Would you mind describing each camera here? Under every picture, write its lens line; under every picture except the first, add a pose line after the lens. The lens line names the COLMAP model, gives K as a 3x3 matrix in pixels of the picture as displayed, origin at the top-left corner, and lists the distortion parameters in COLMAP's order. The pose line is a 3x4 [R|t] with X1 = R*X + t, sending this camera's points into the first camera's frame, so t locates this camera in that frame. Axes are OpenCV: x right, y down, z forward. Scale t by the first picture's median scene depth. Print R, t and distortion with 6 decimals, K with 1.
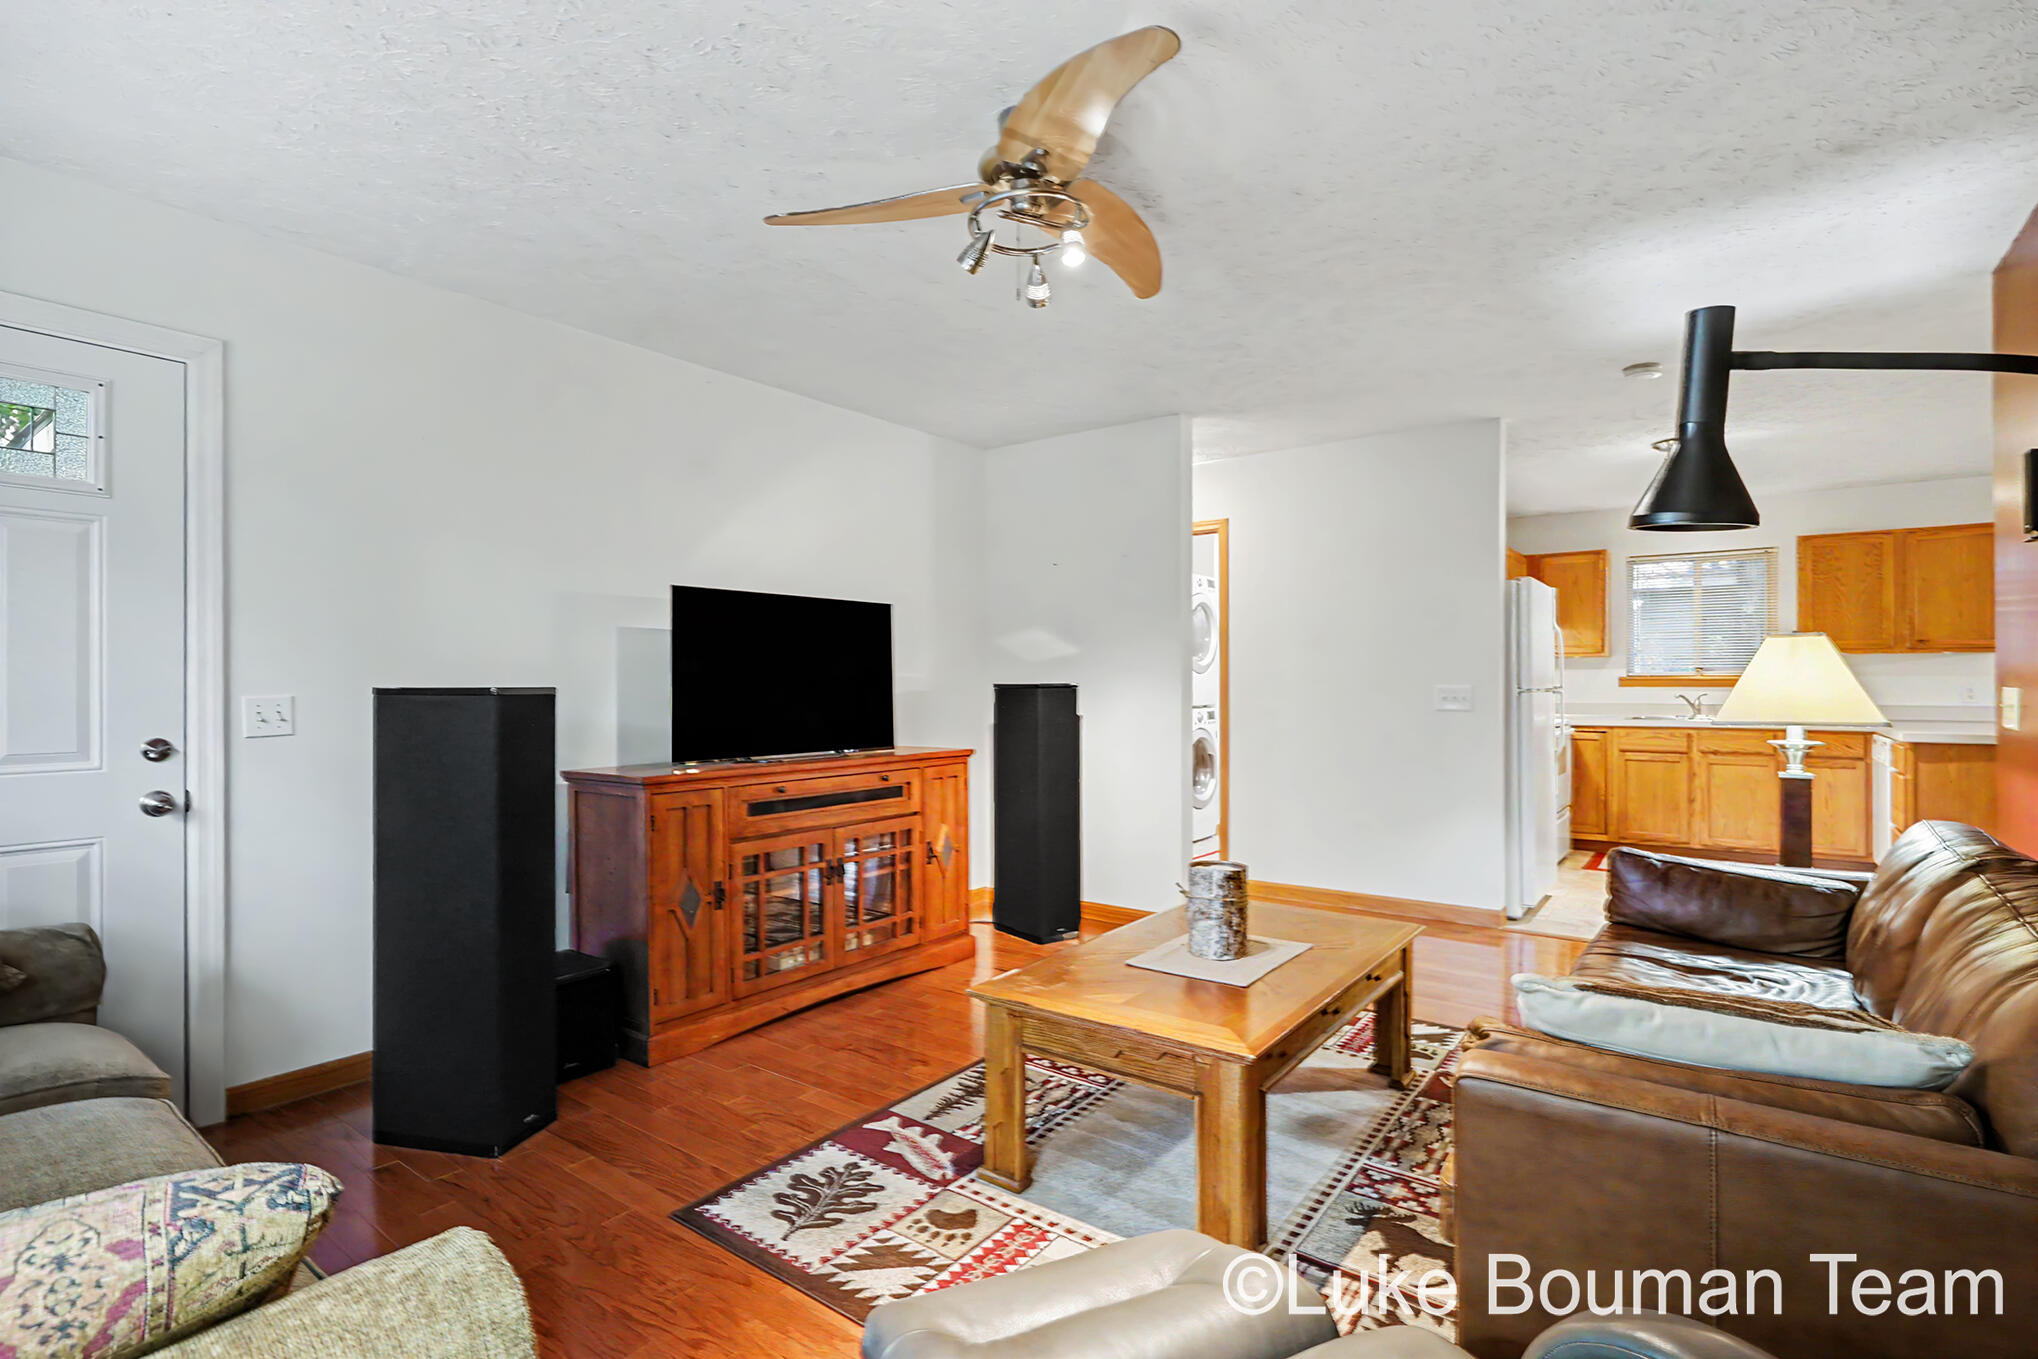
lens RADIAL K [[969.9, 0, 1019.0], [0, 969.9, 679.5], [0, 0, 1]] dist [-0.000407, 0.000223]
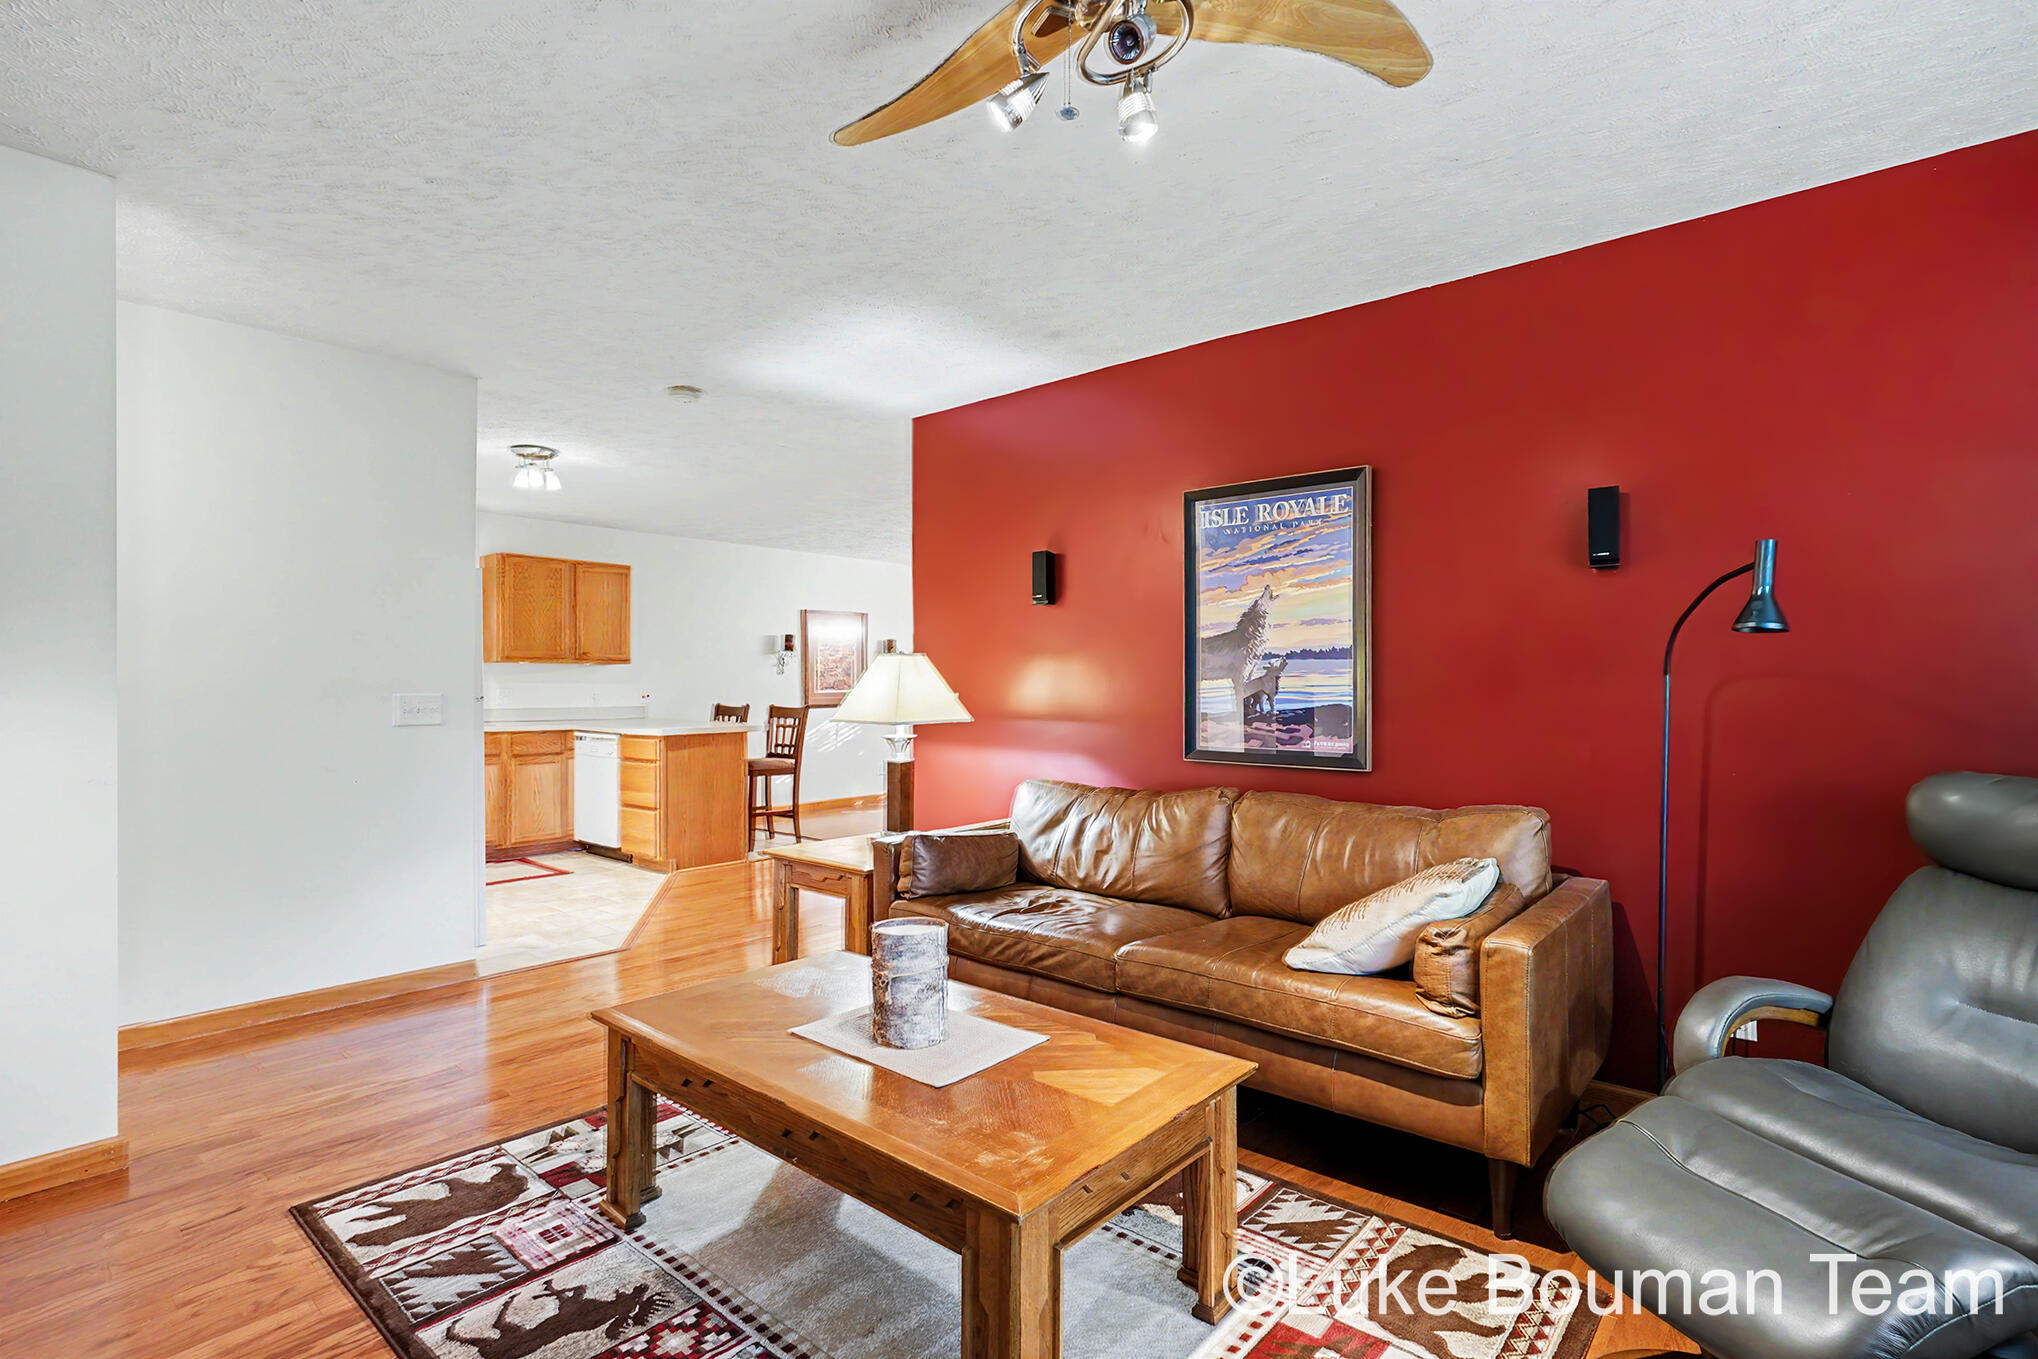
lens RADIAL K [[969.9, 0, 1019.0], [0, 969.9, 679.5], [0, 0, 1]] dist [-0.000407, 0.000223]
pose [[0.067494, 0.007010, 0.997695, -0.360501], [-0.005606, 0.999962, -0.006647, -0.002250], [-0.997704, -0.005145, 0.067530, 0.536461]]
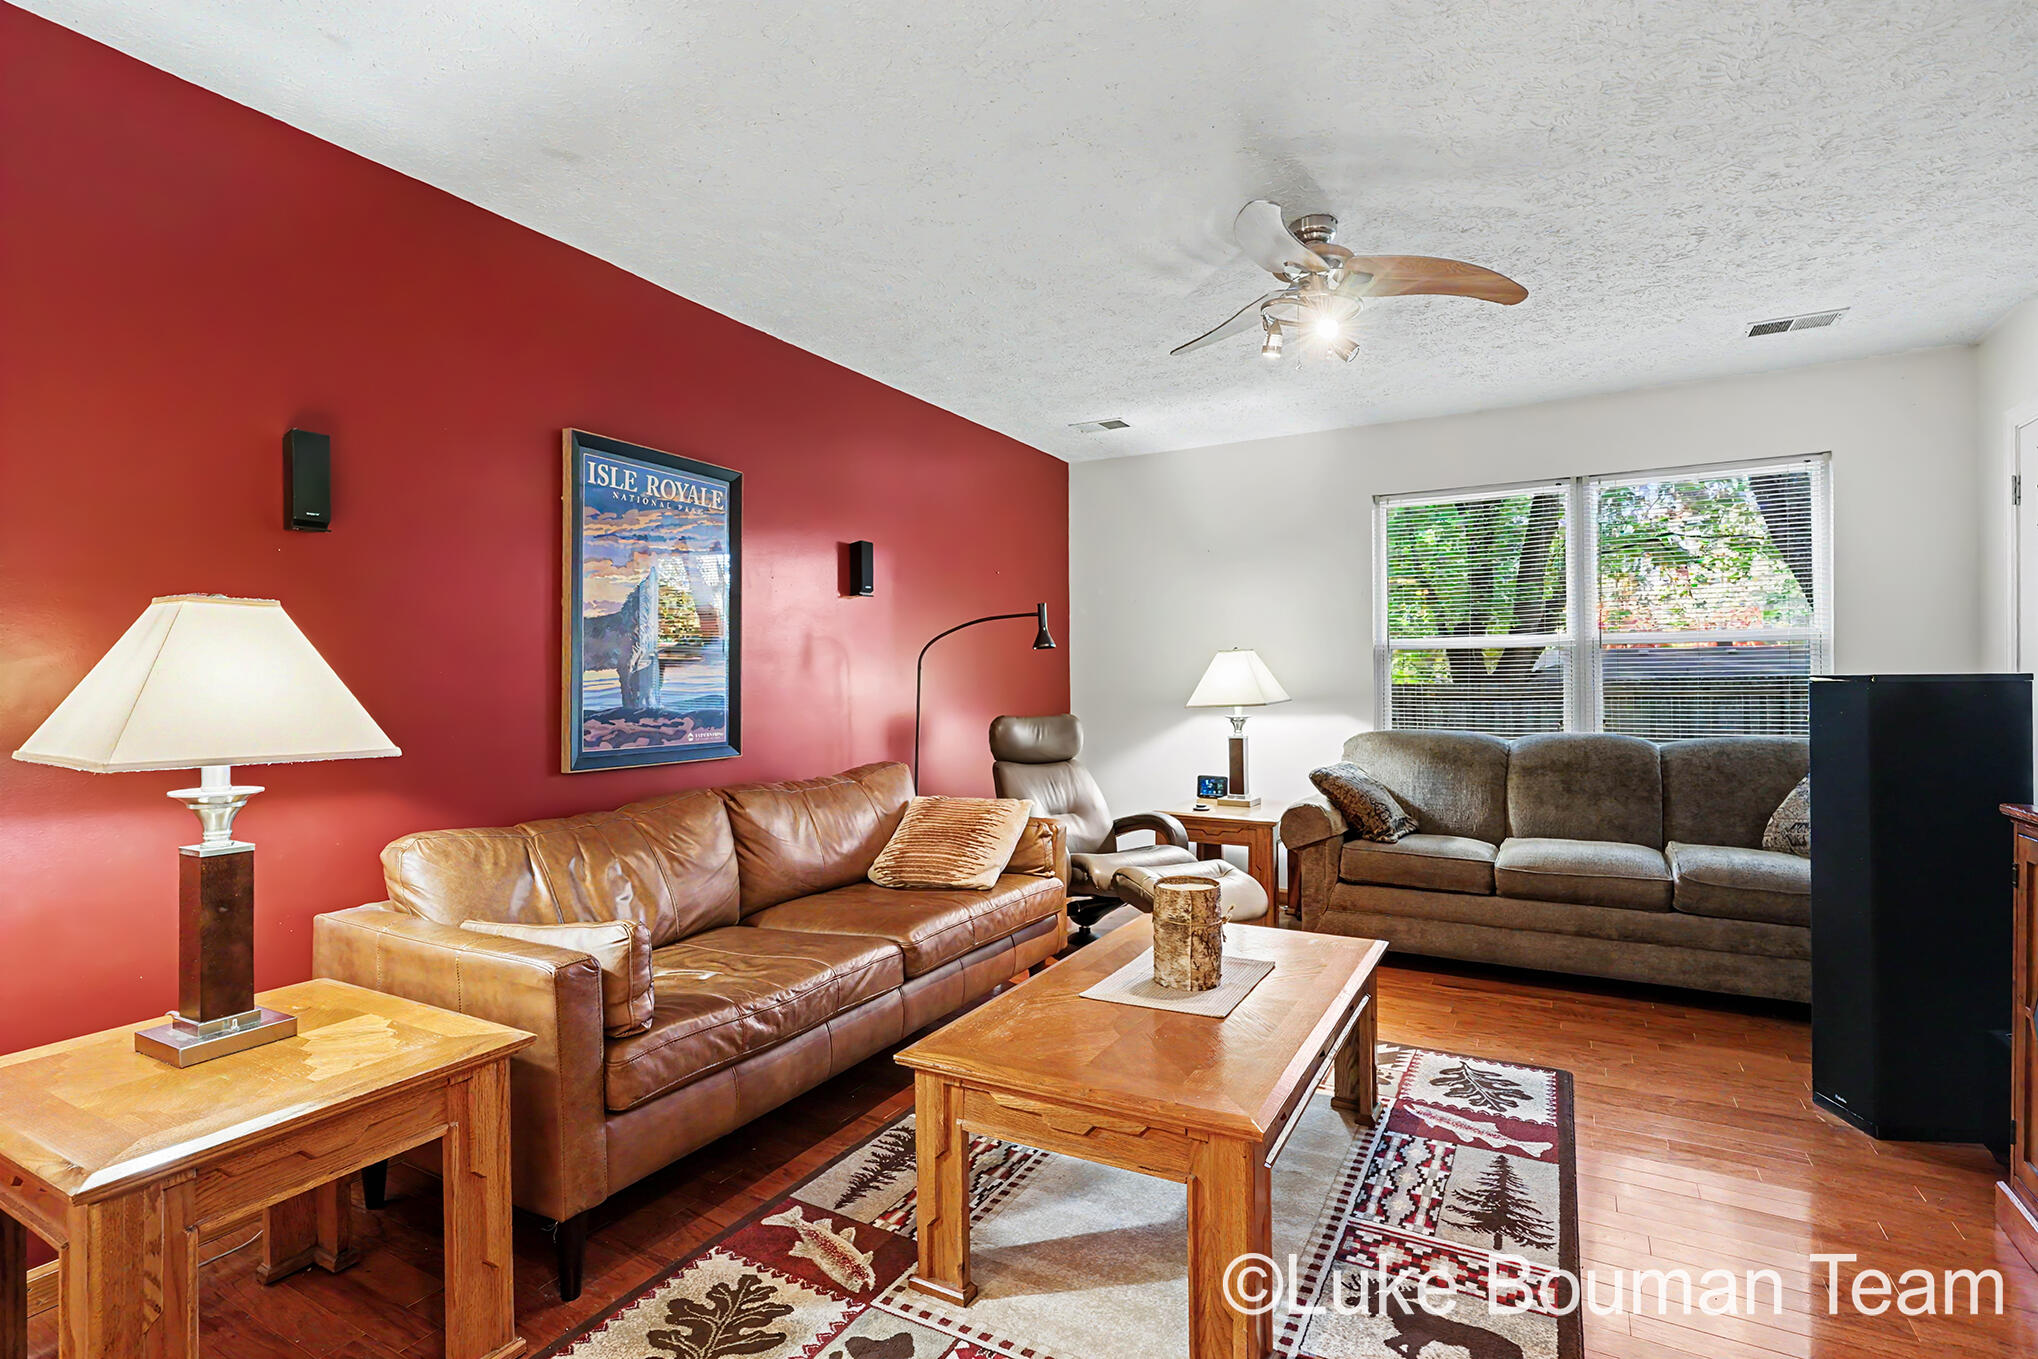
lens RADIAL K [[982.0, 0, 1015.7], [0, 982.0, 682.3], [0, 0, 1]] dist [-0.001251, -0.000113]
pose [[-0.990881, 0.013132, -0.134101, 0.296805], [0.013157, 0.999913, 0.000695, 0.003414], [0.134099, -0.001076, -0.990967, 1.164538]]
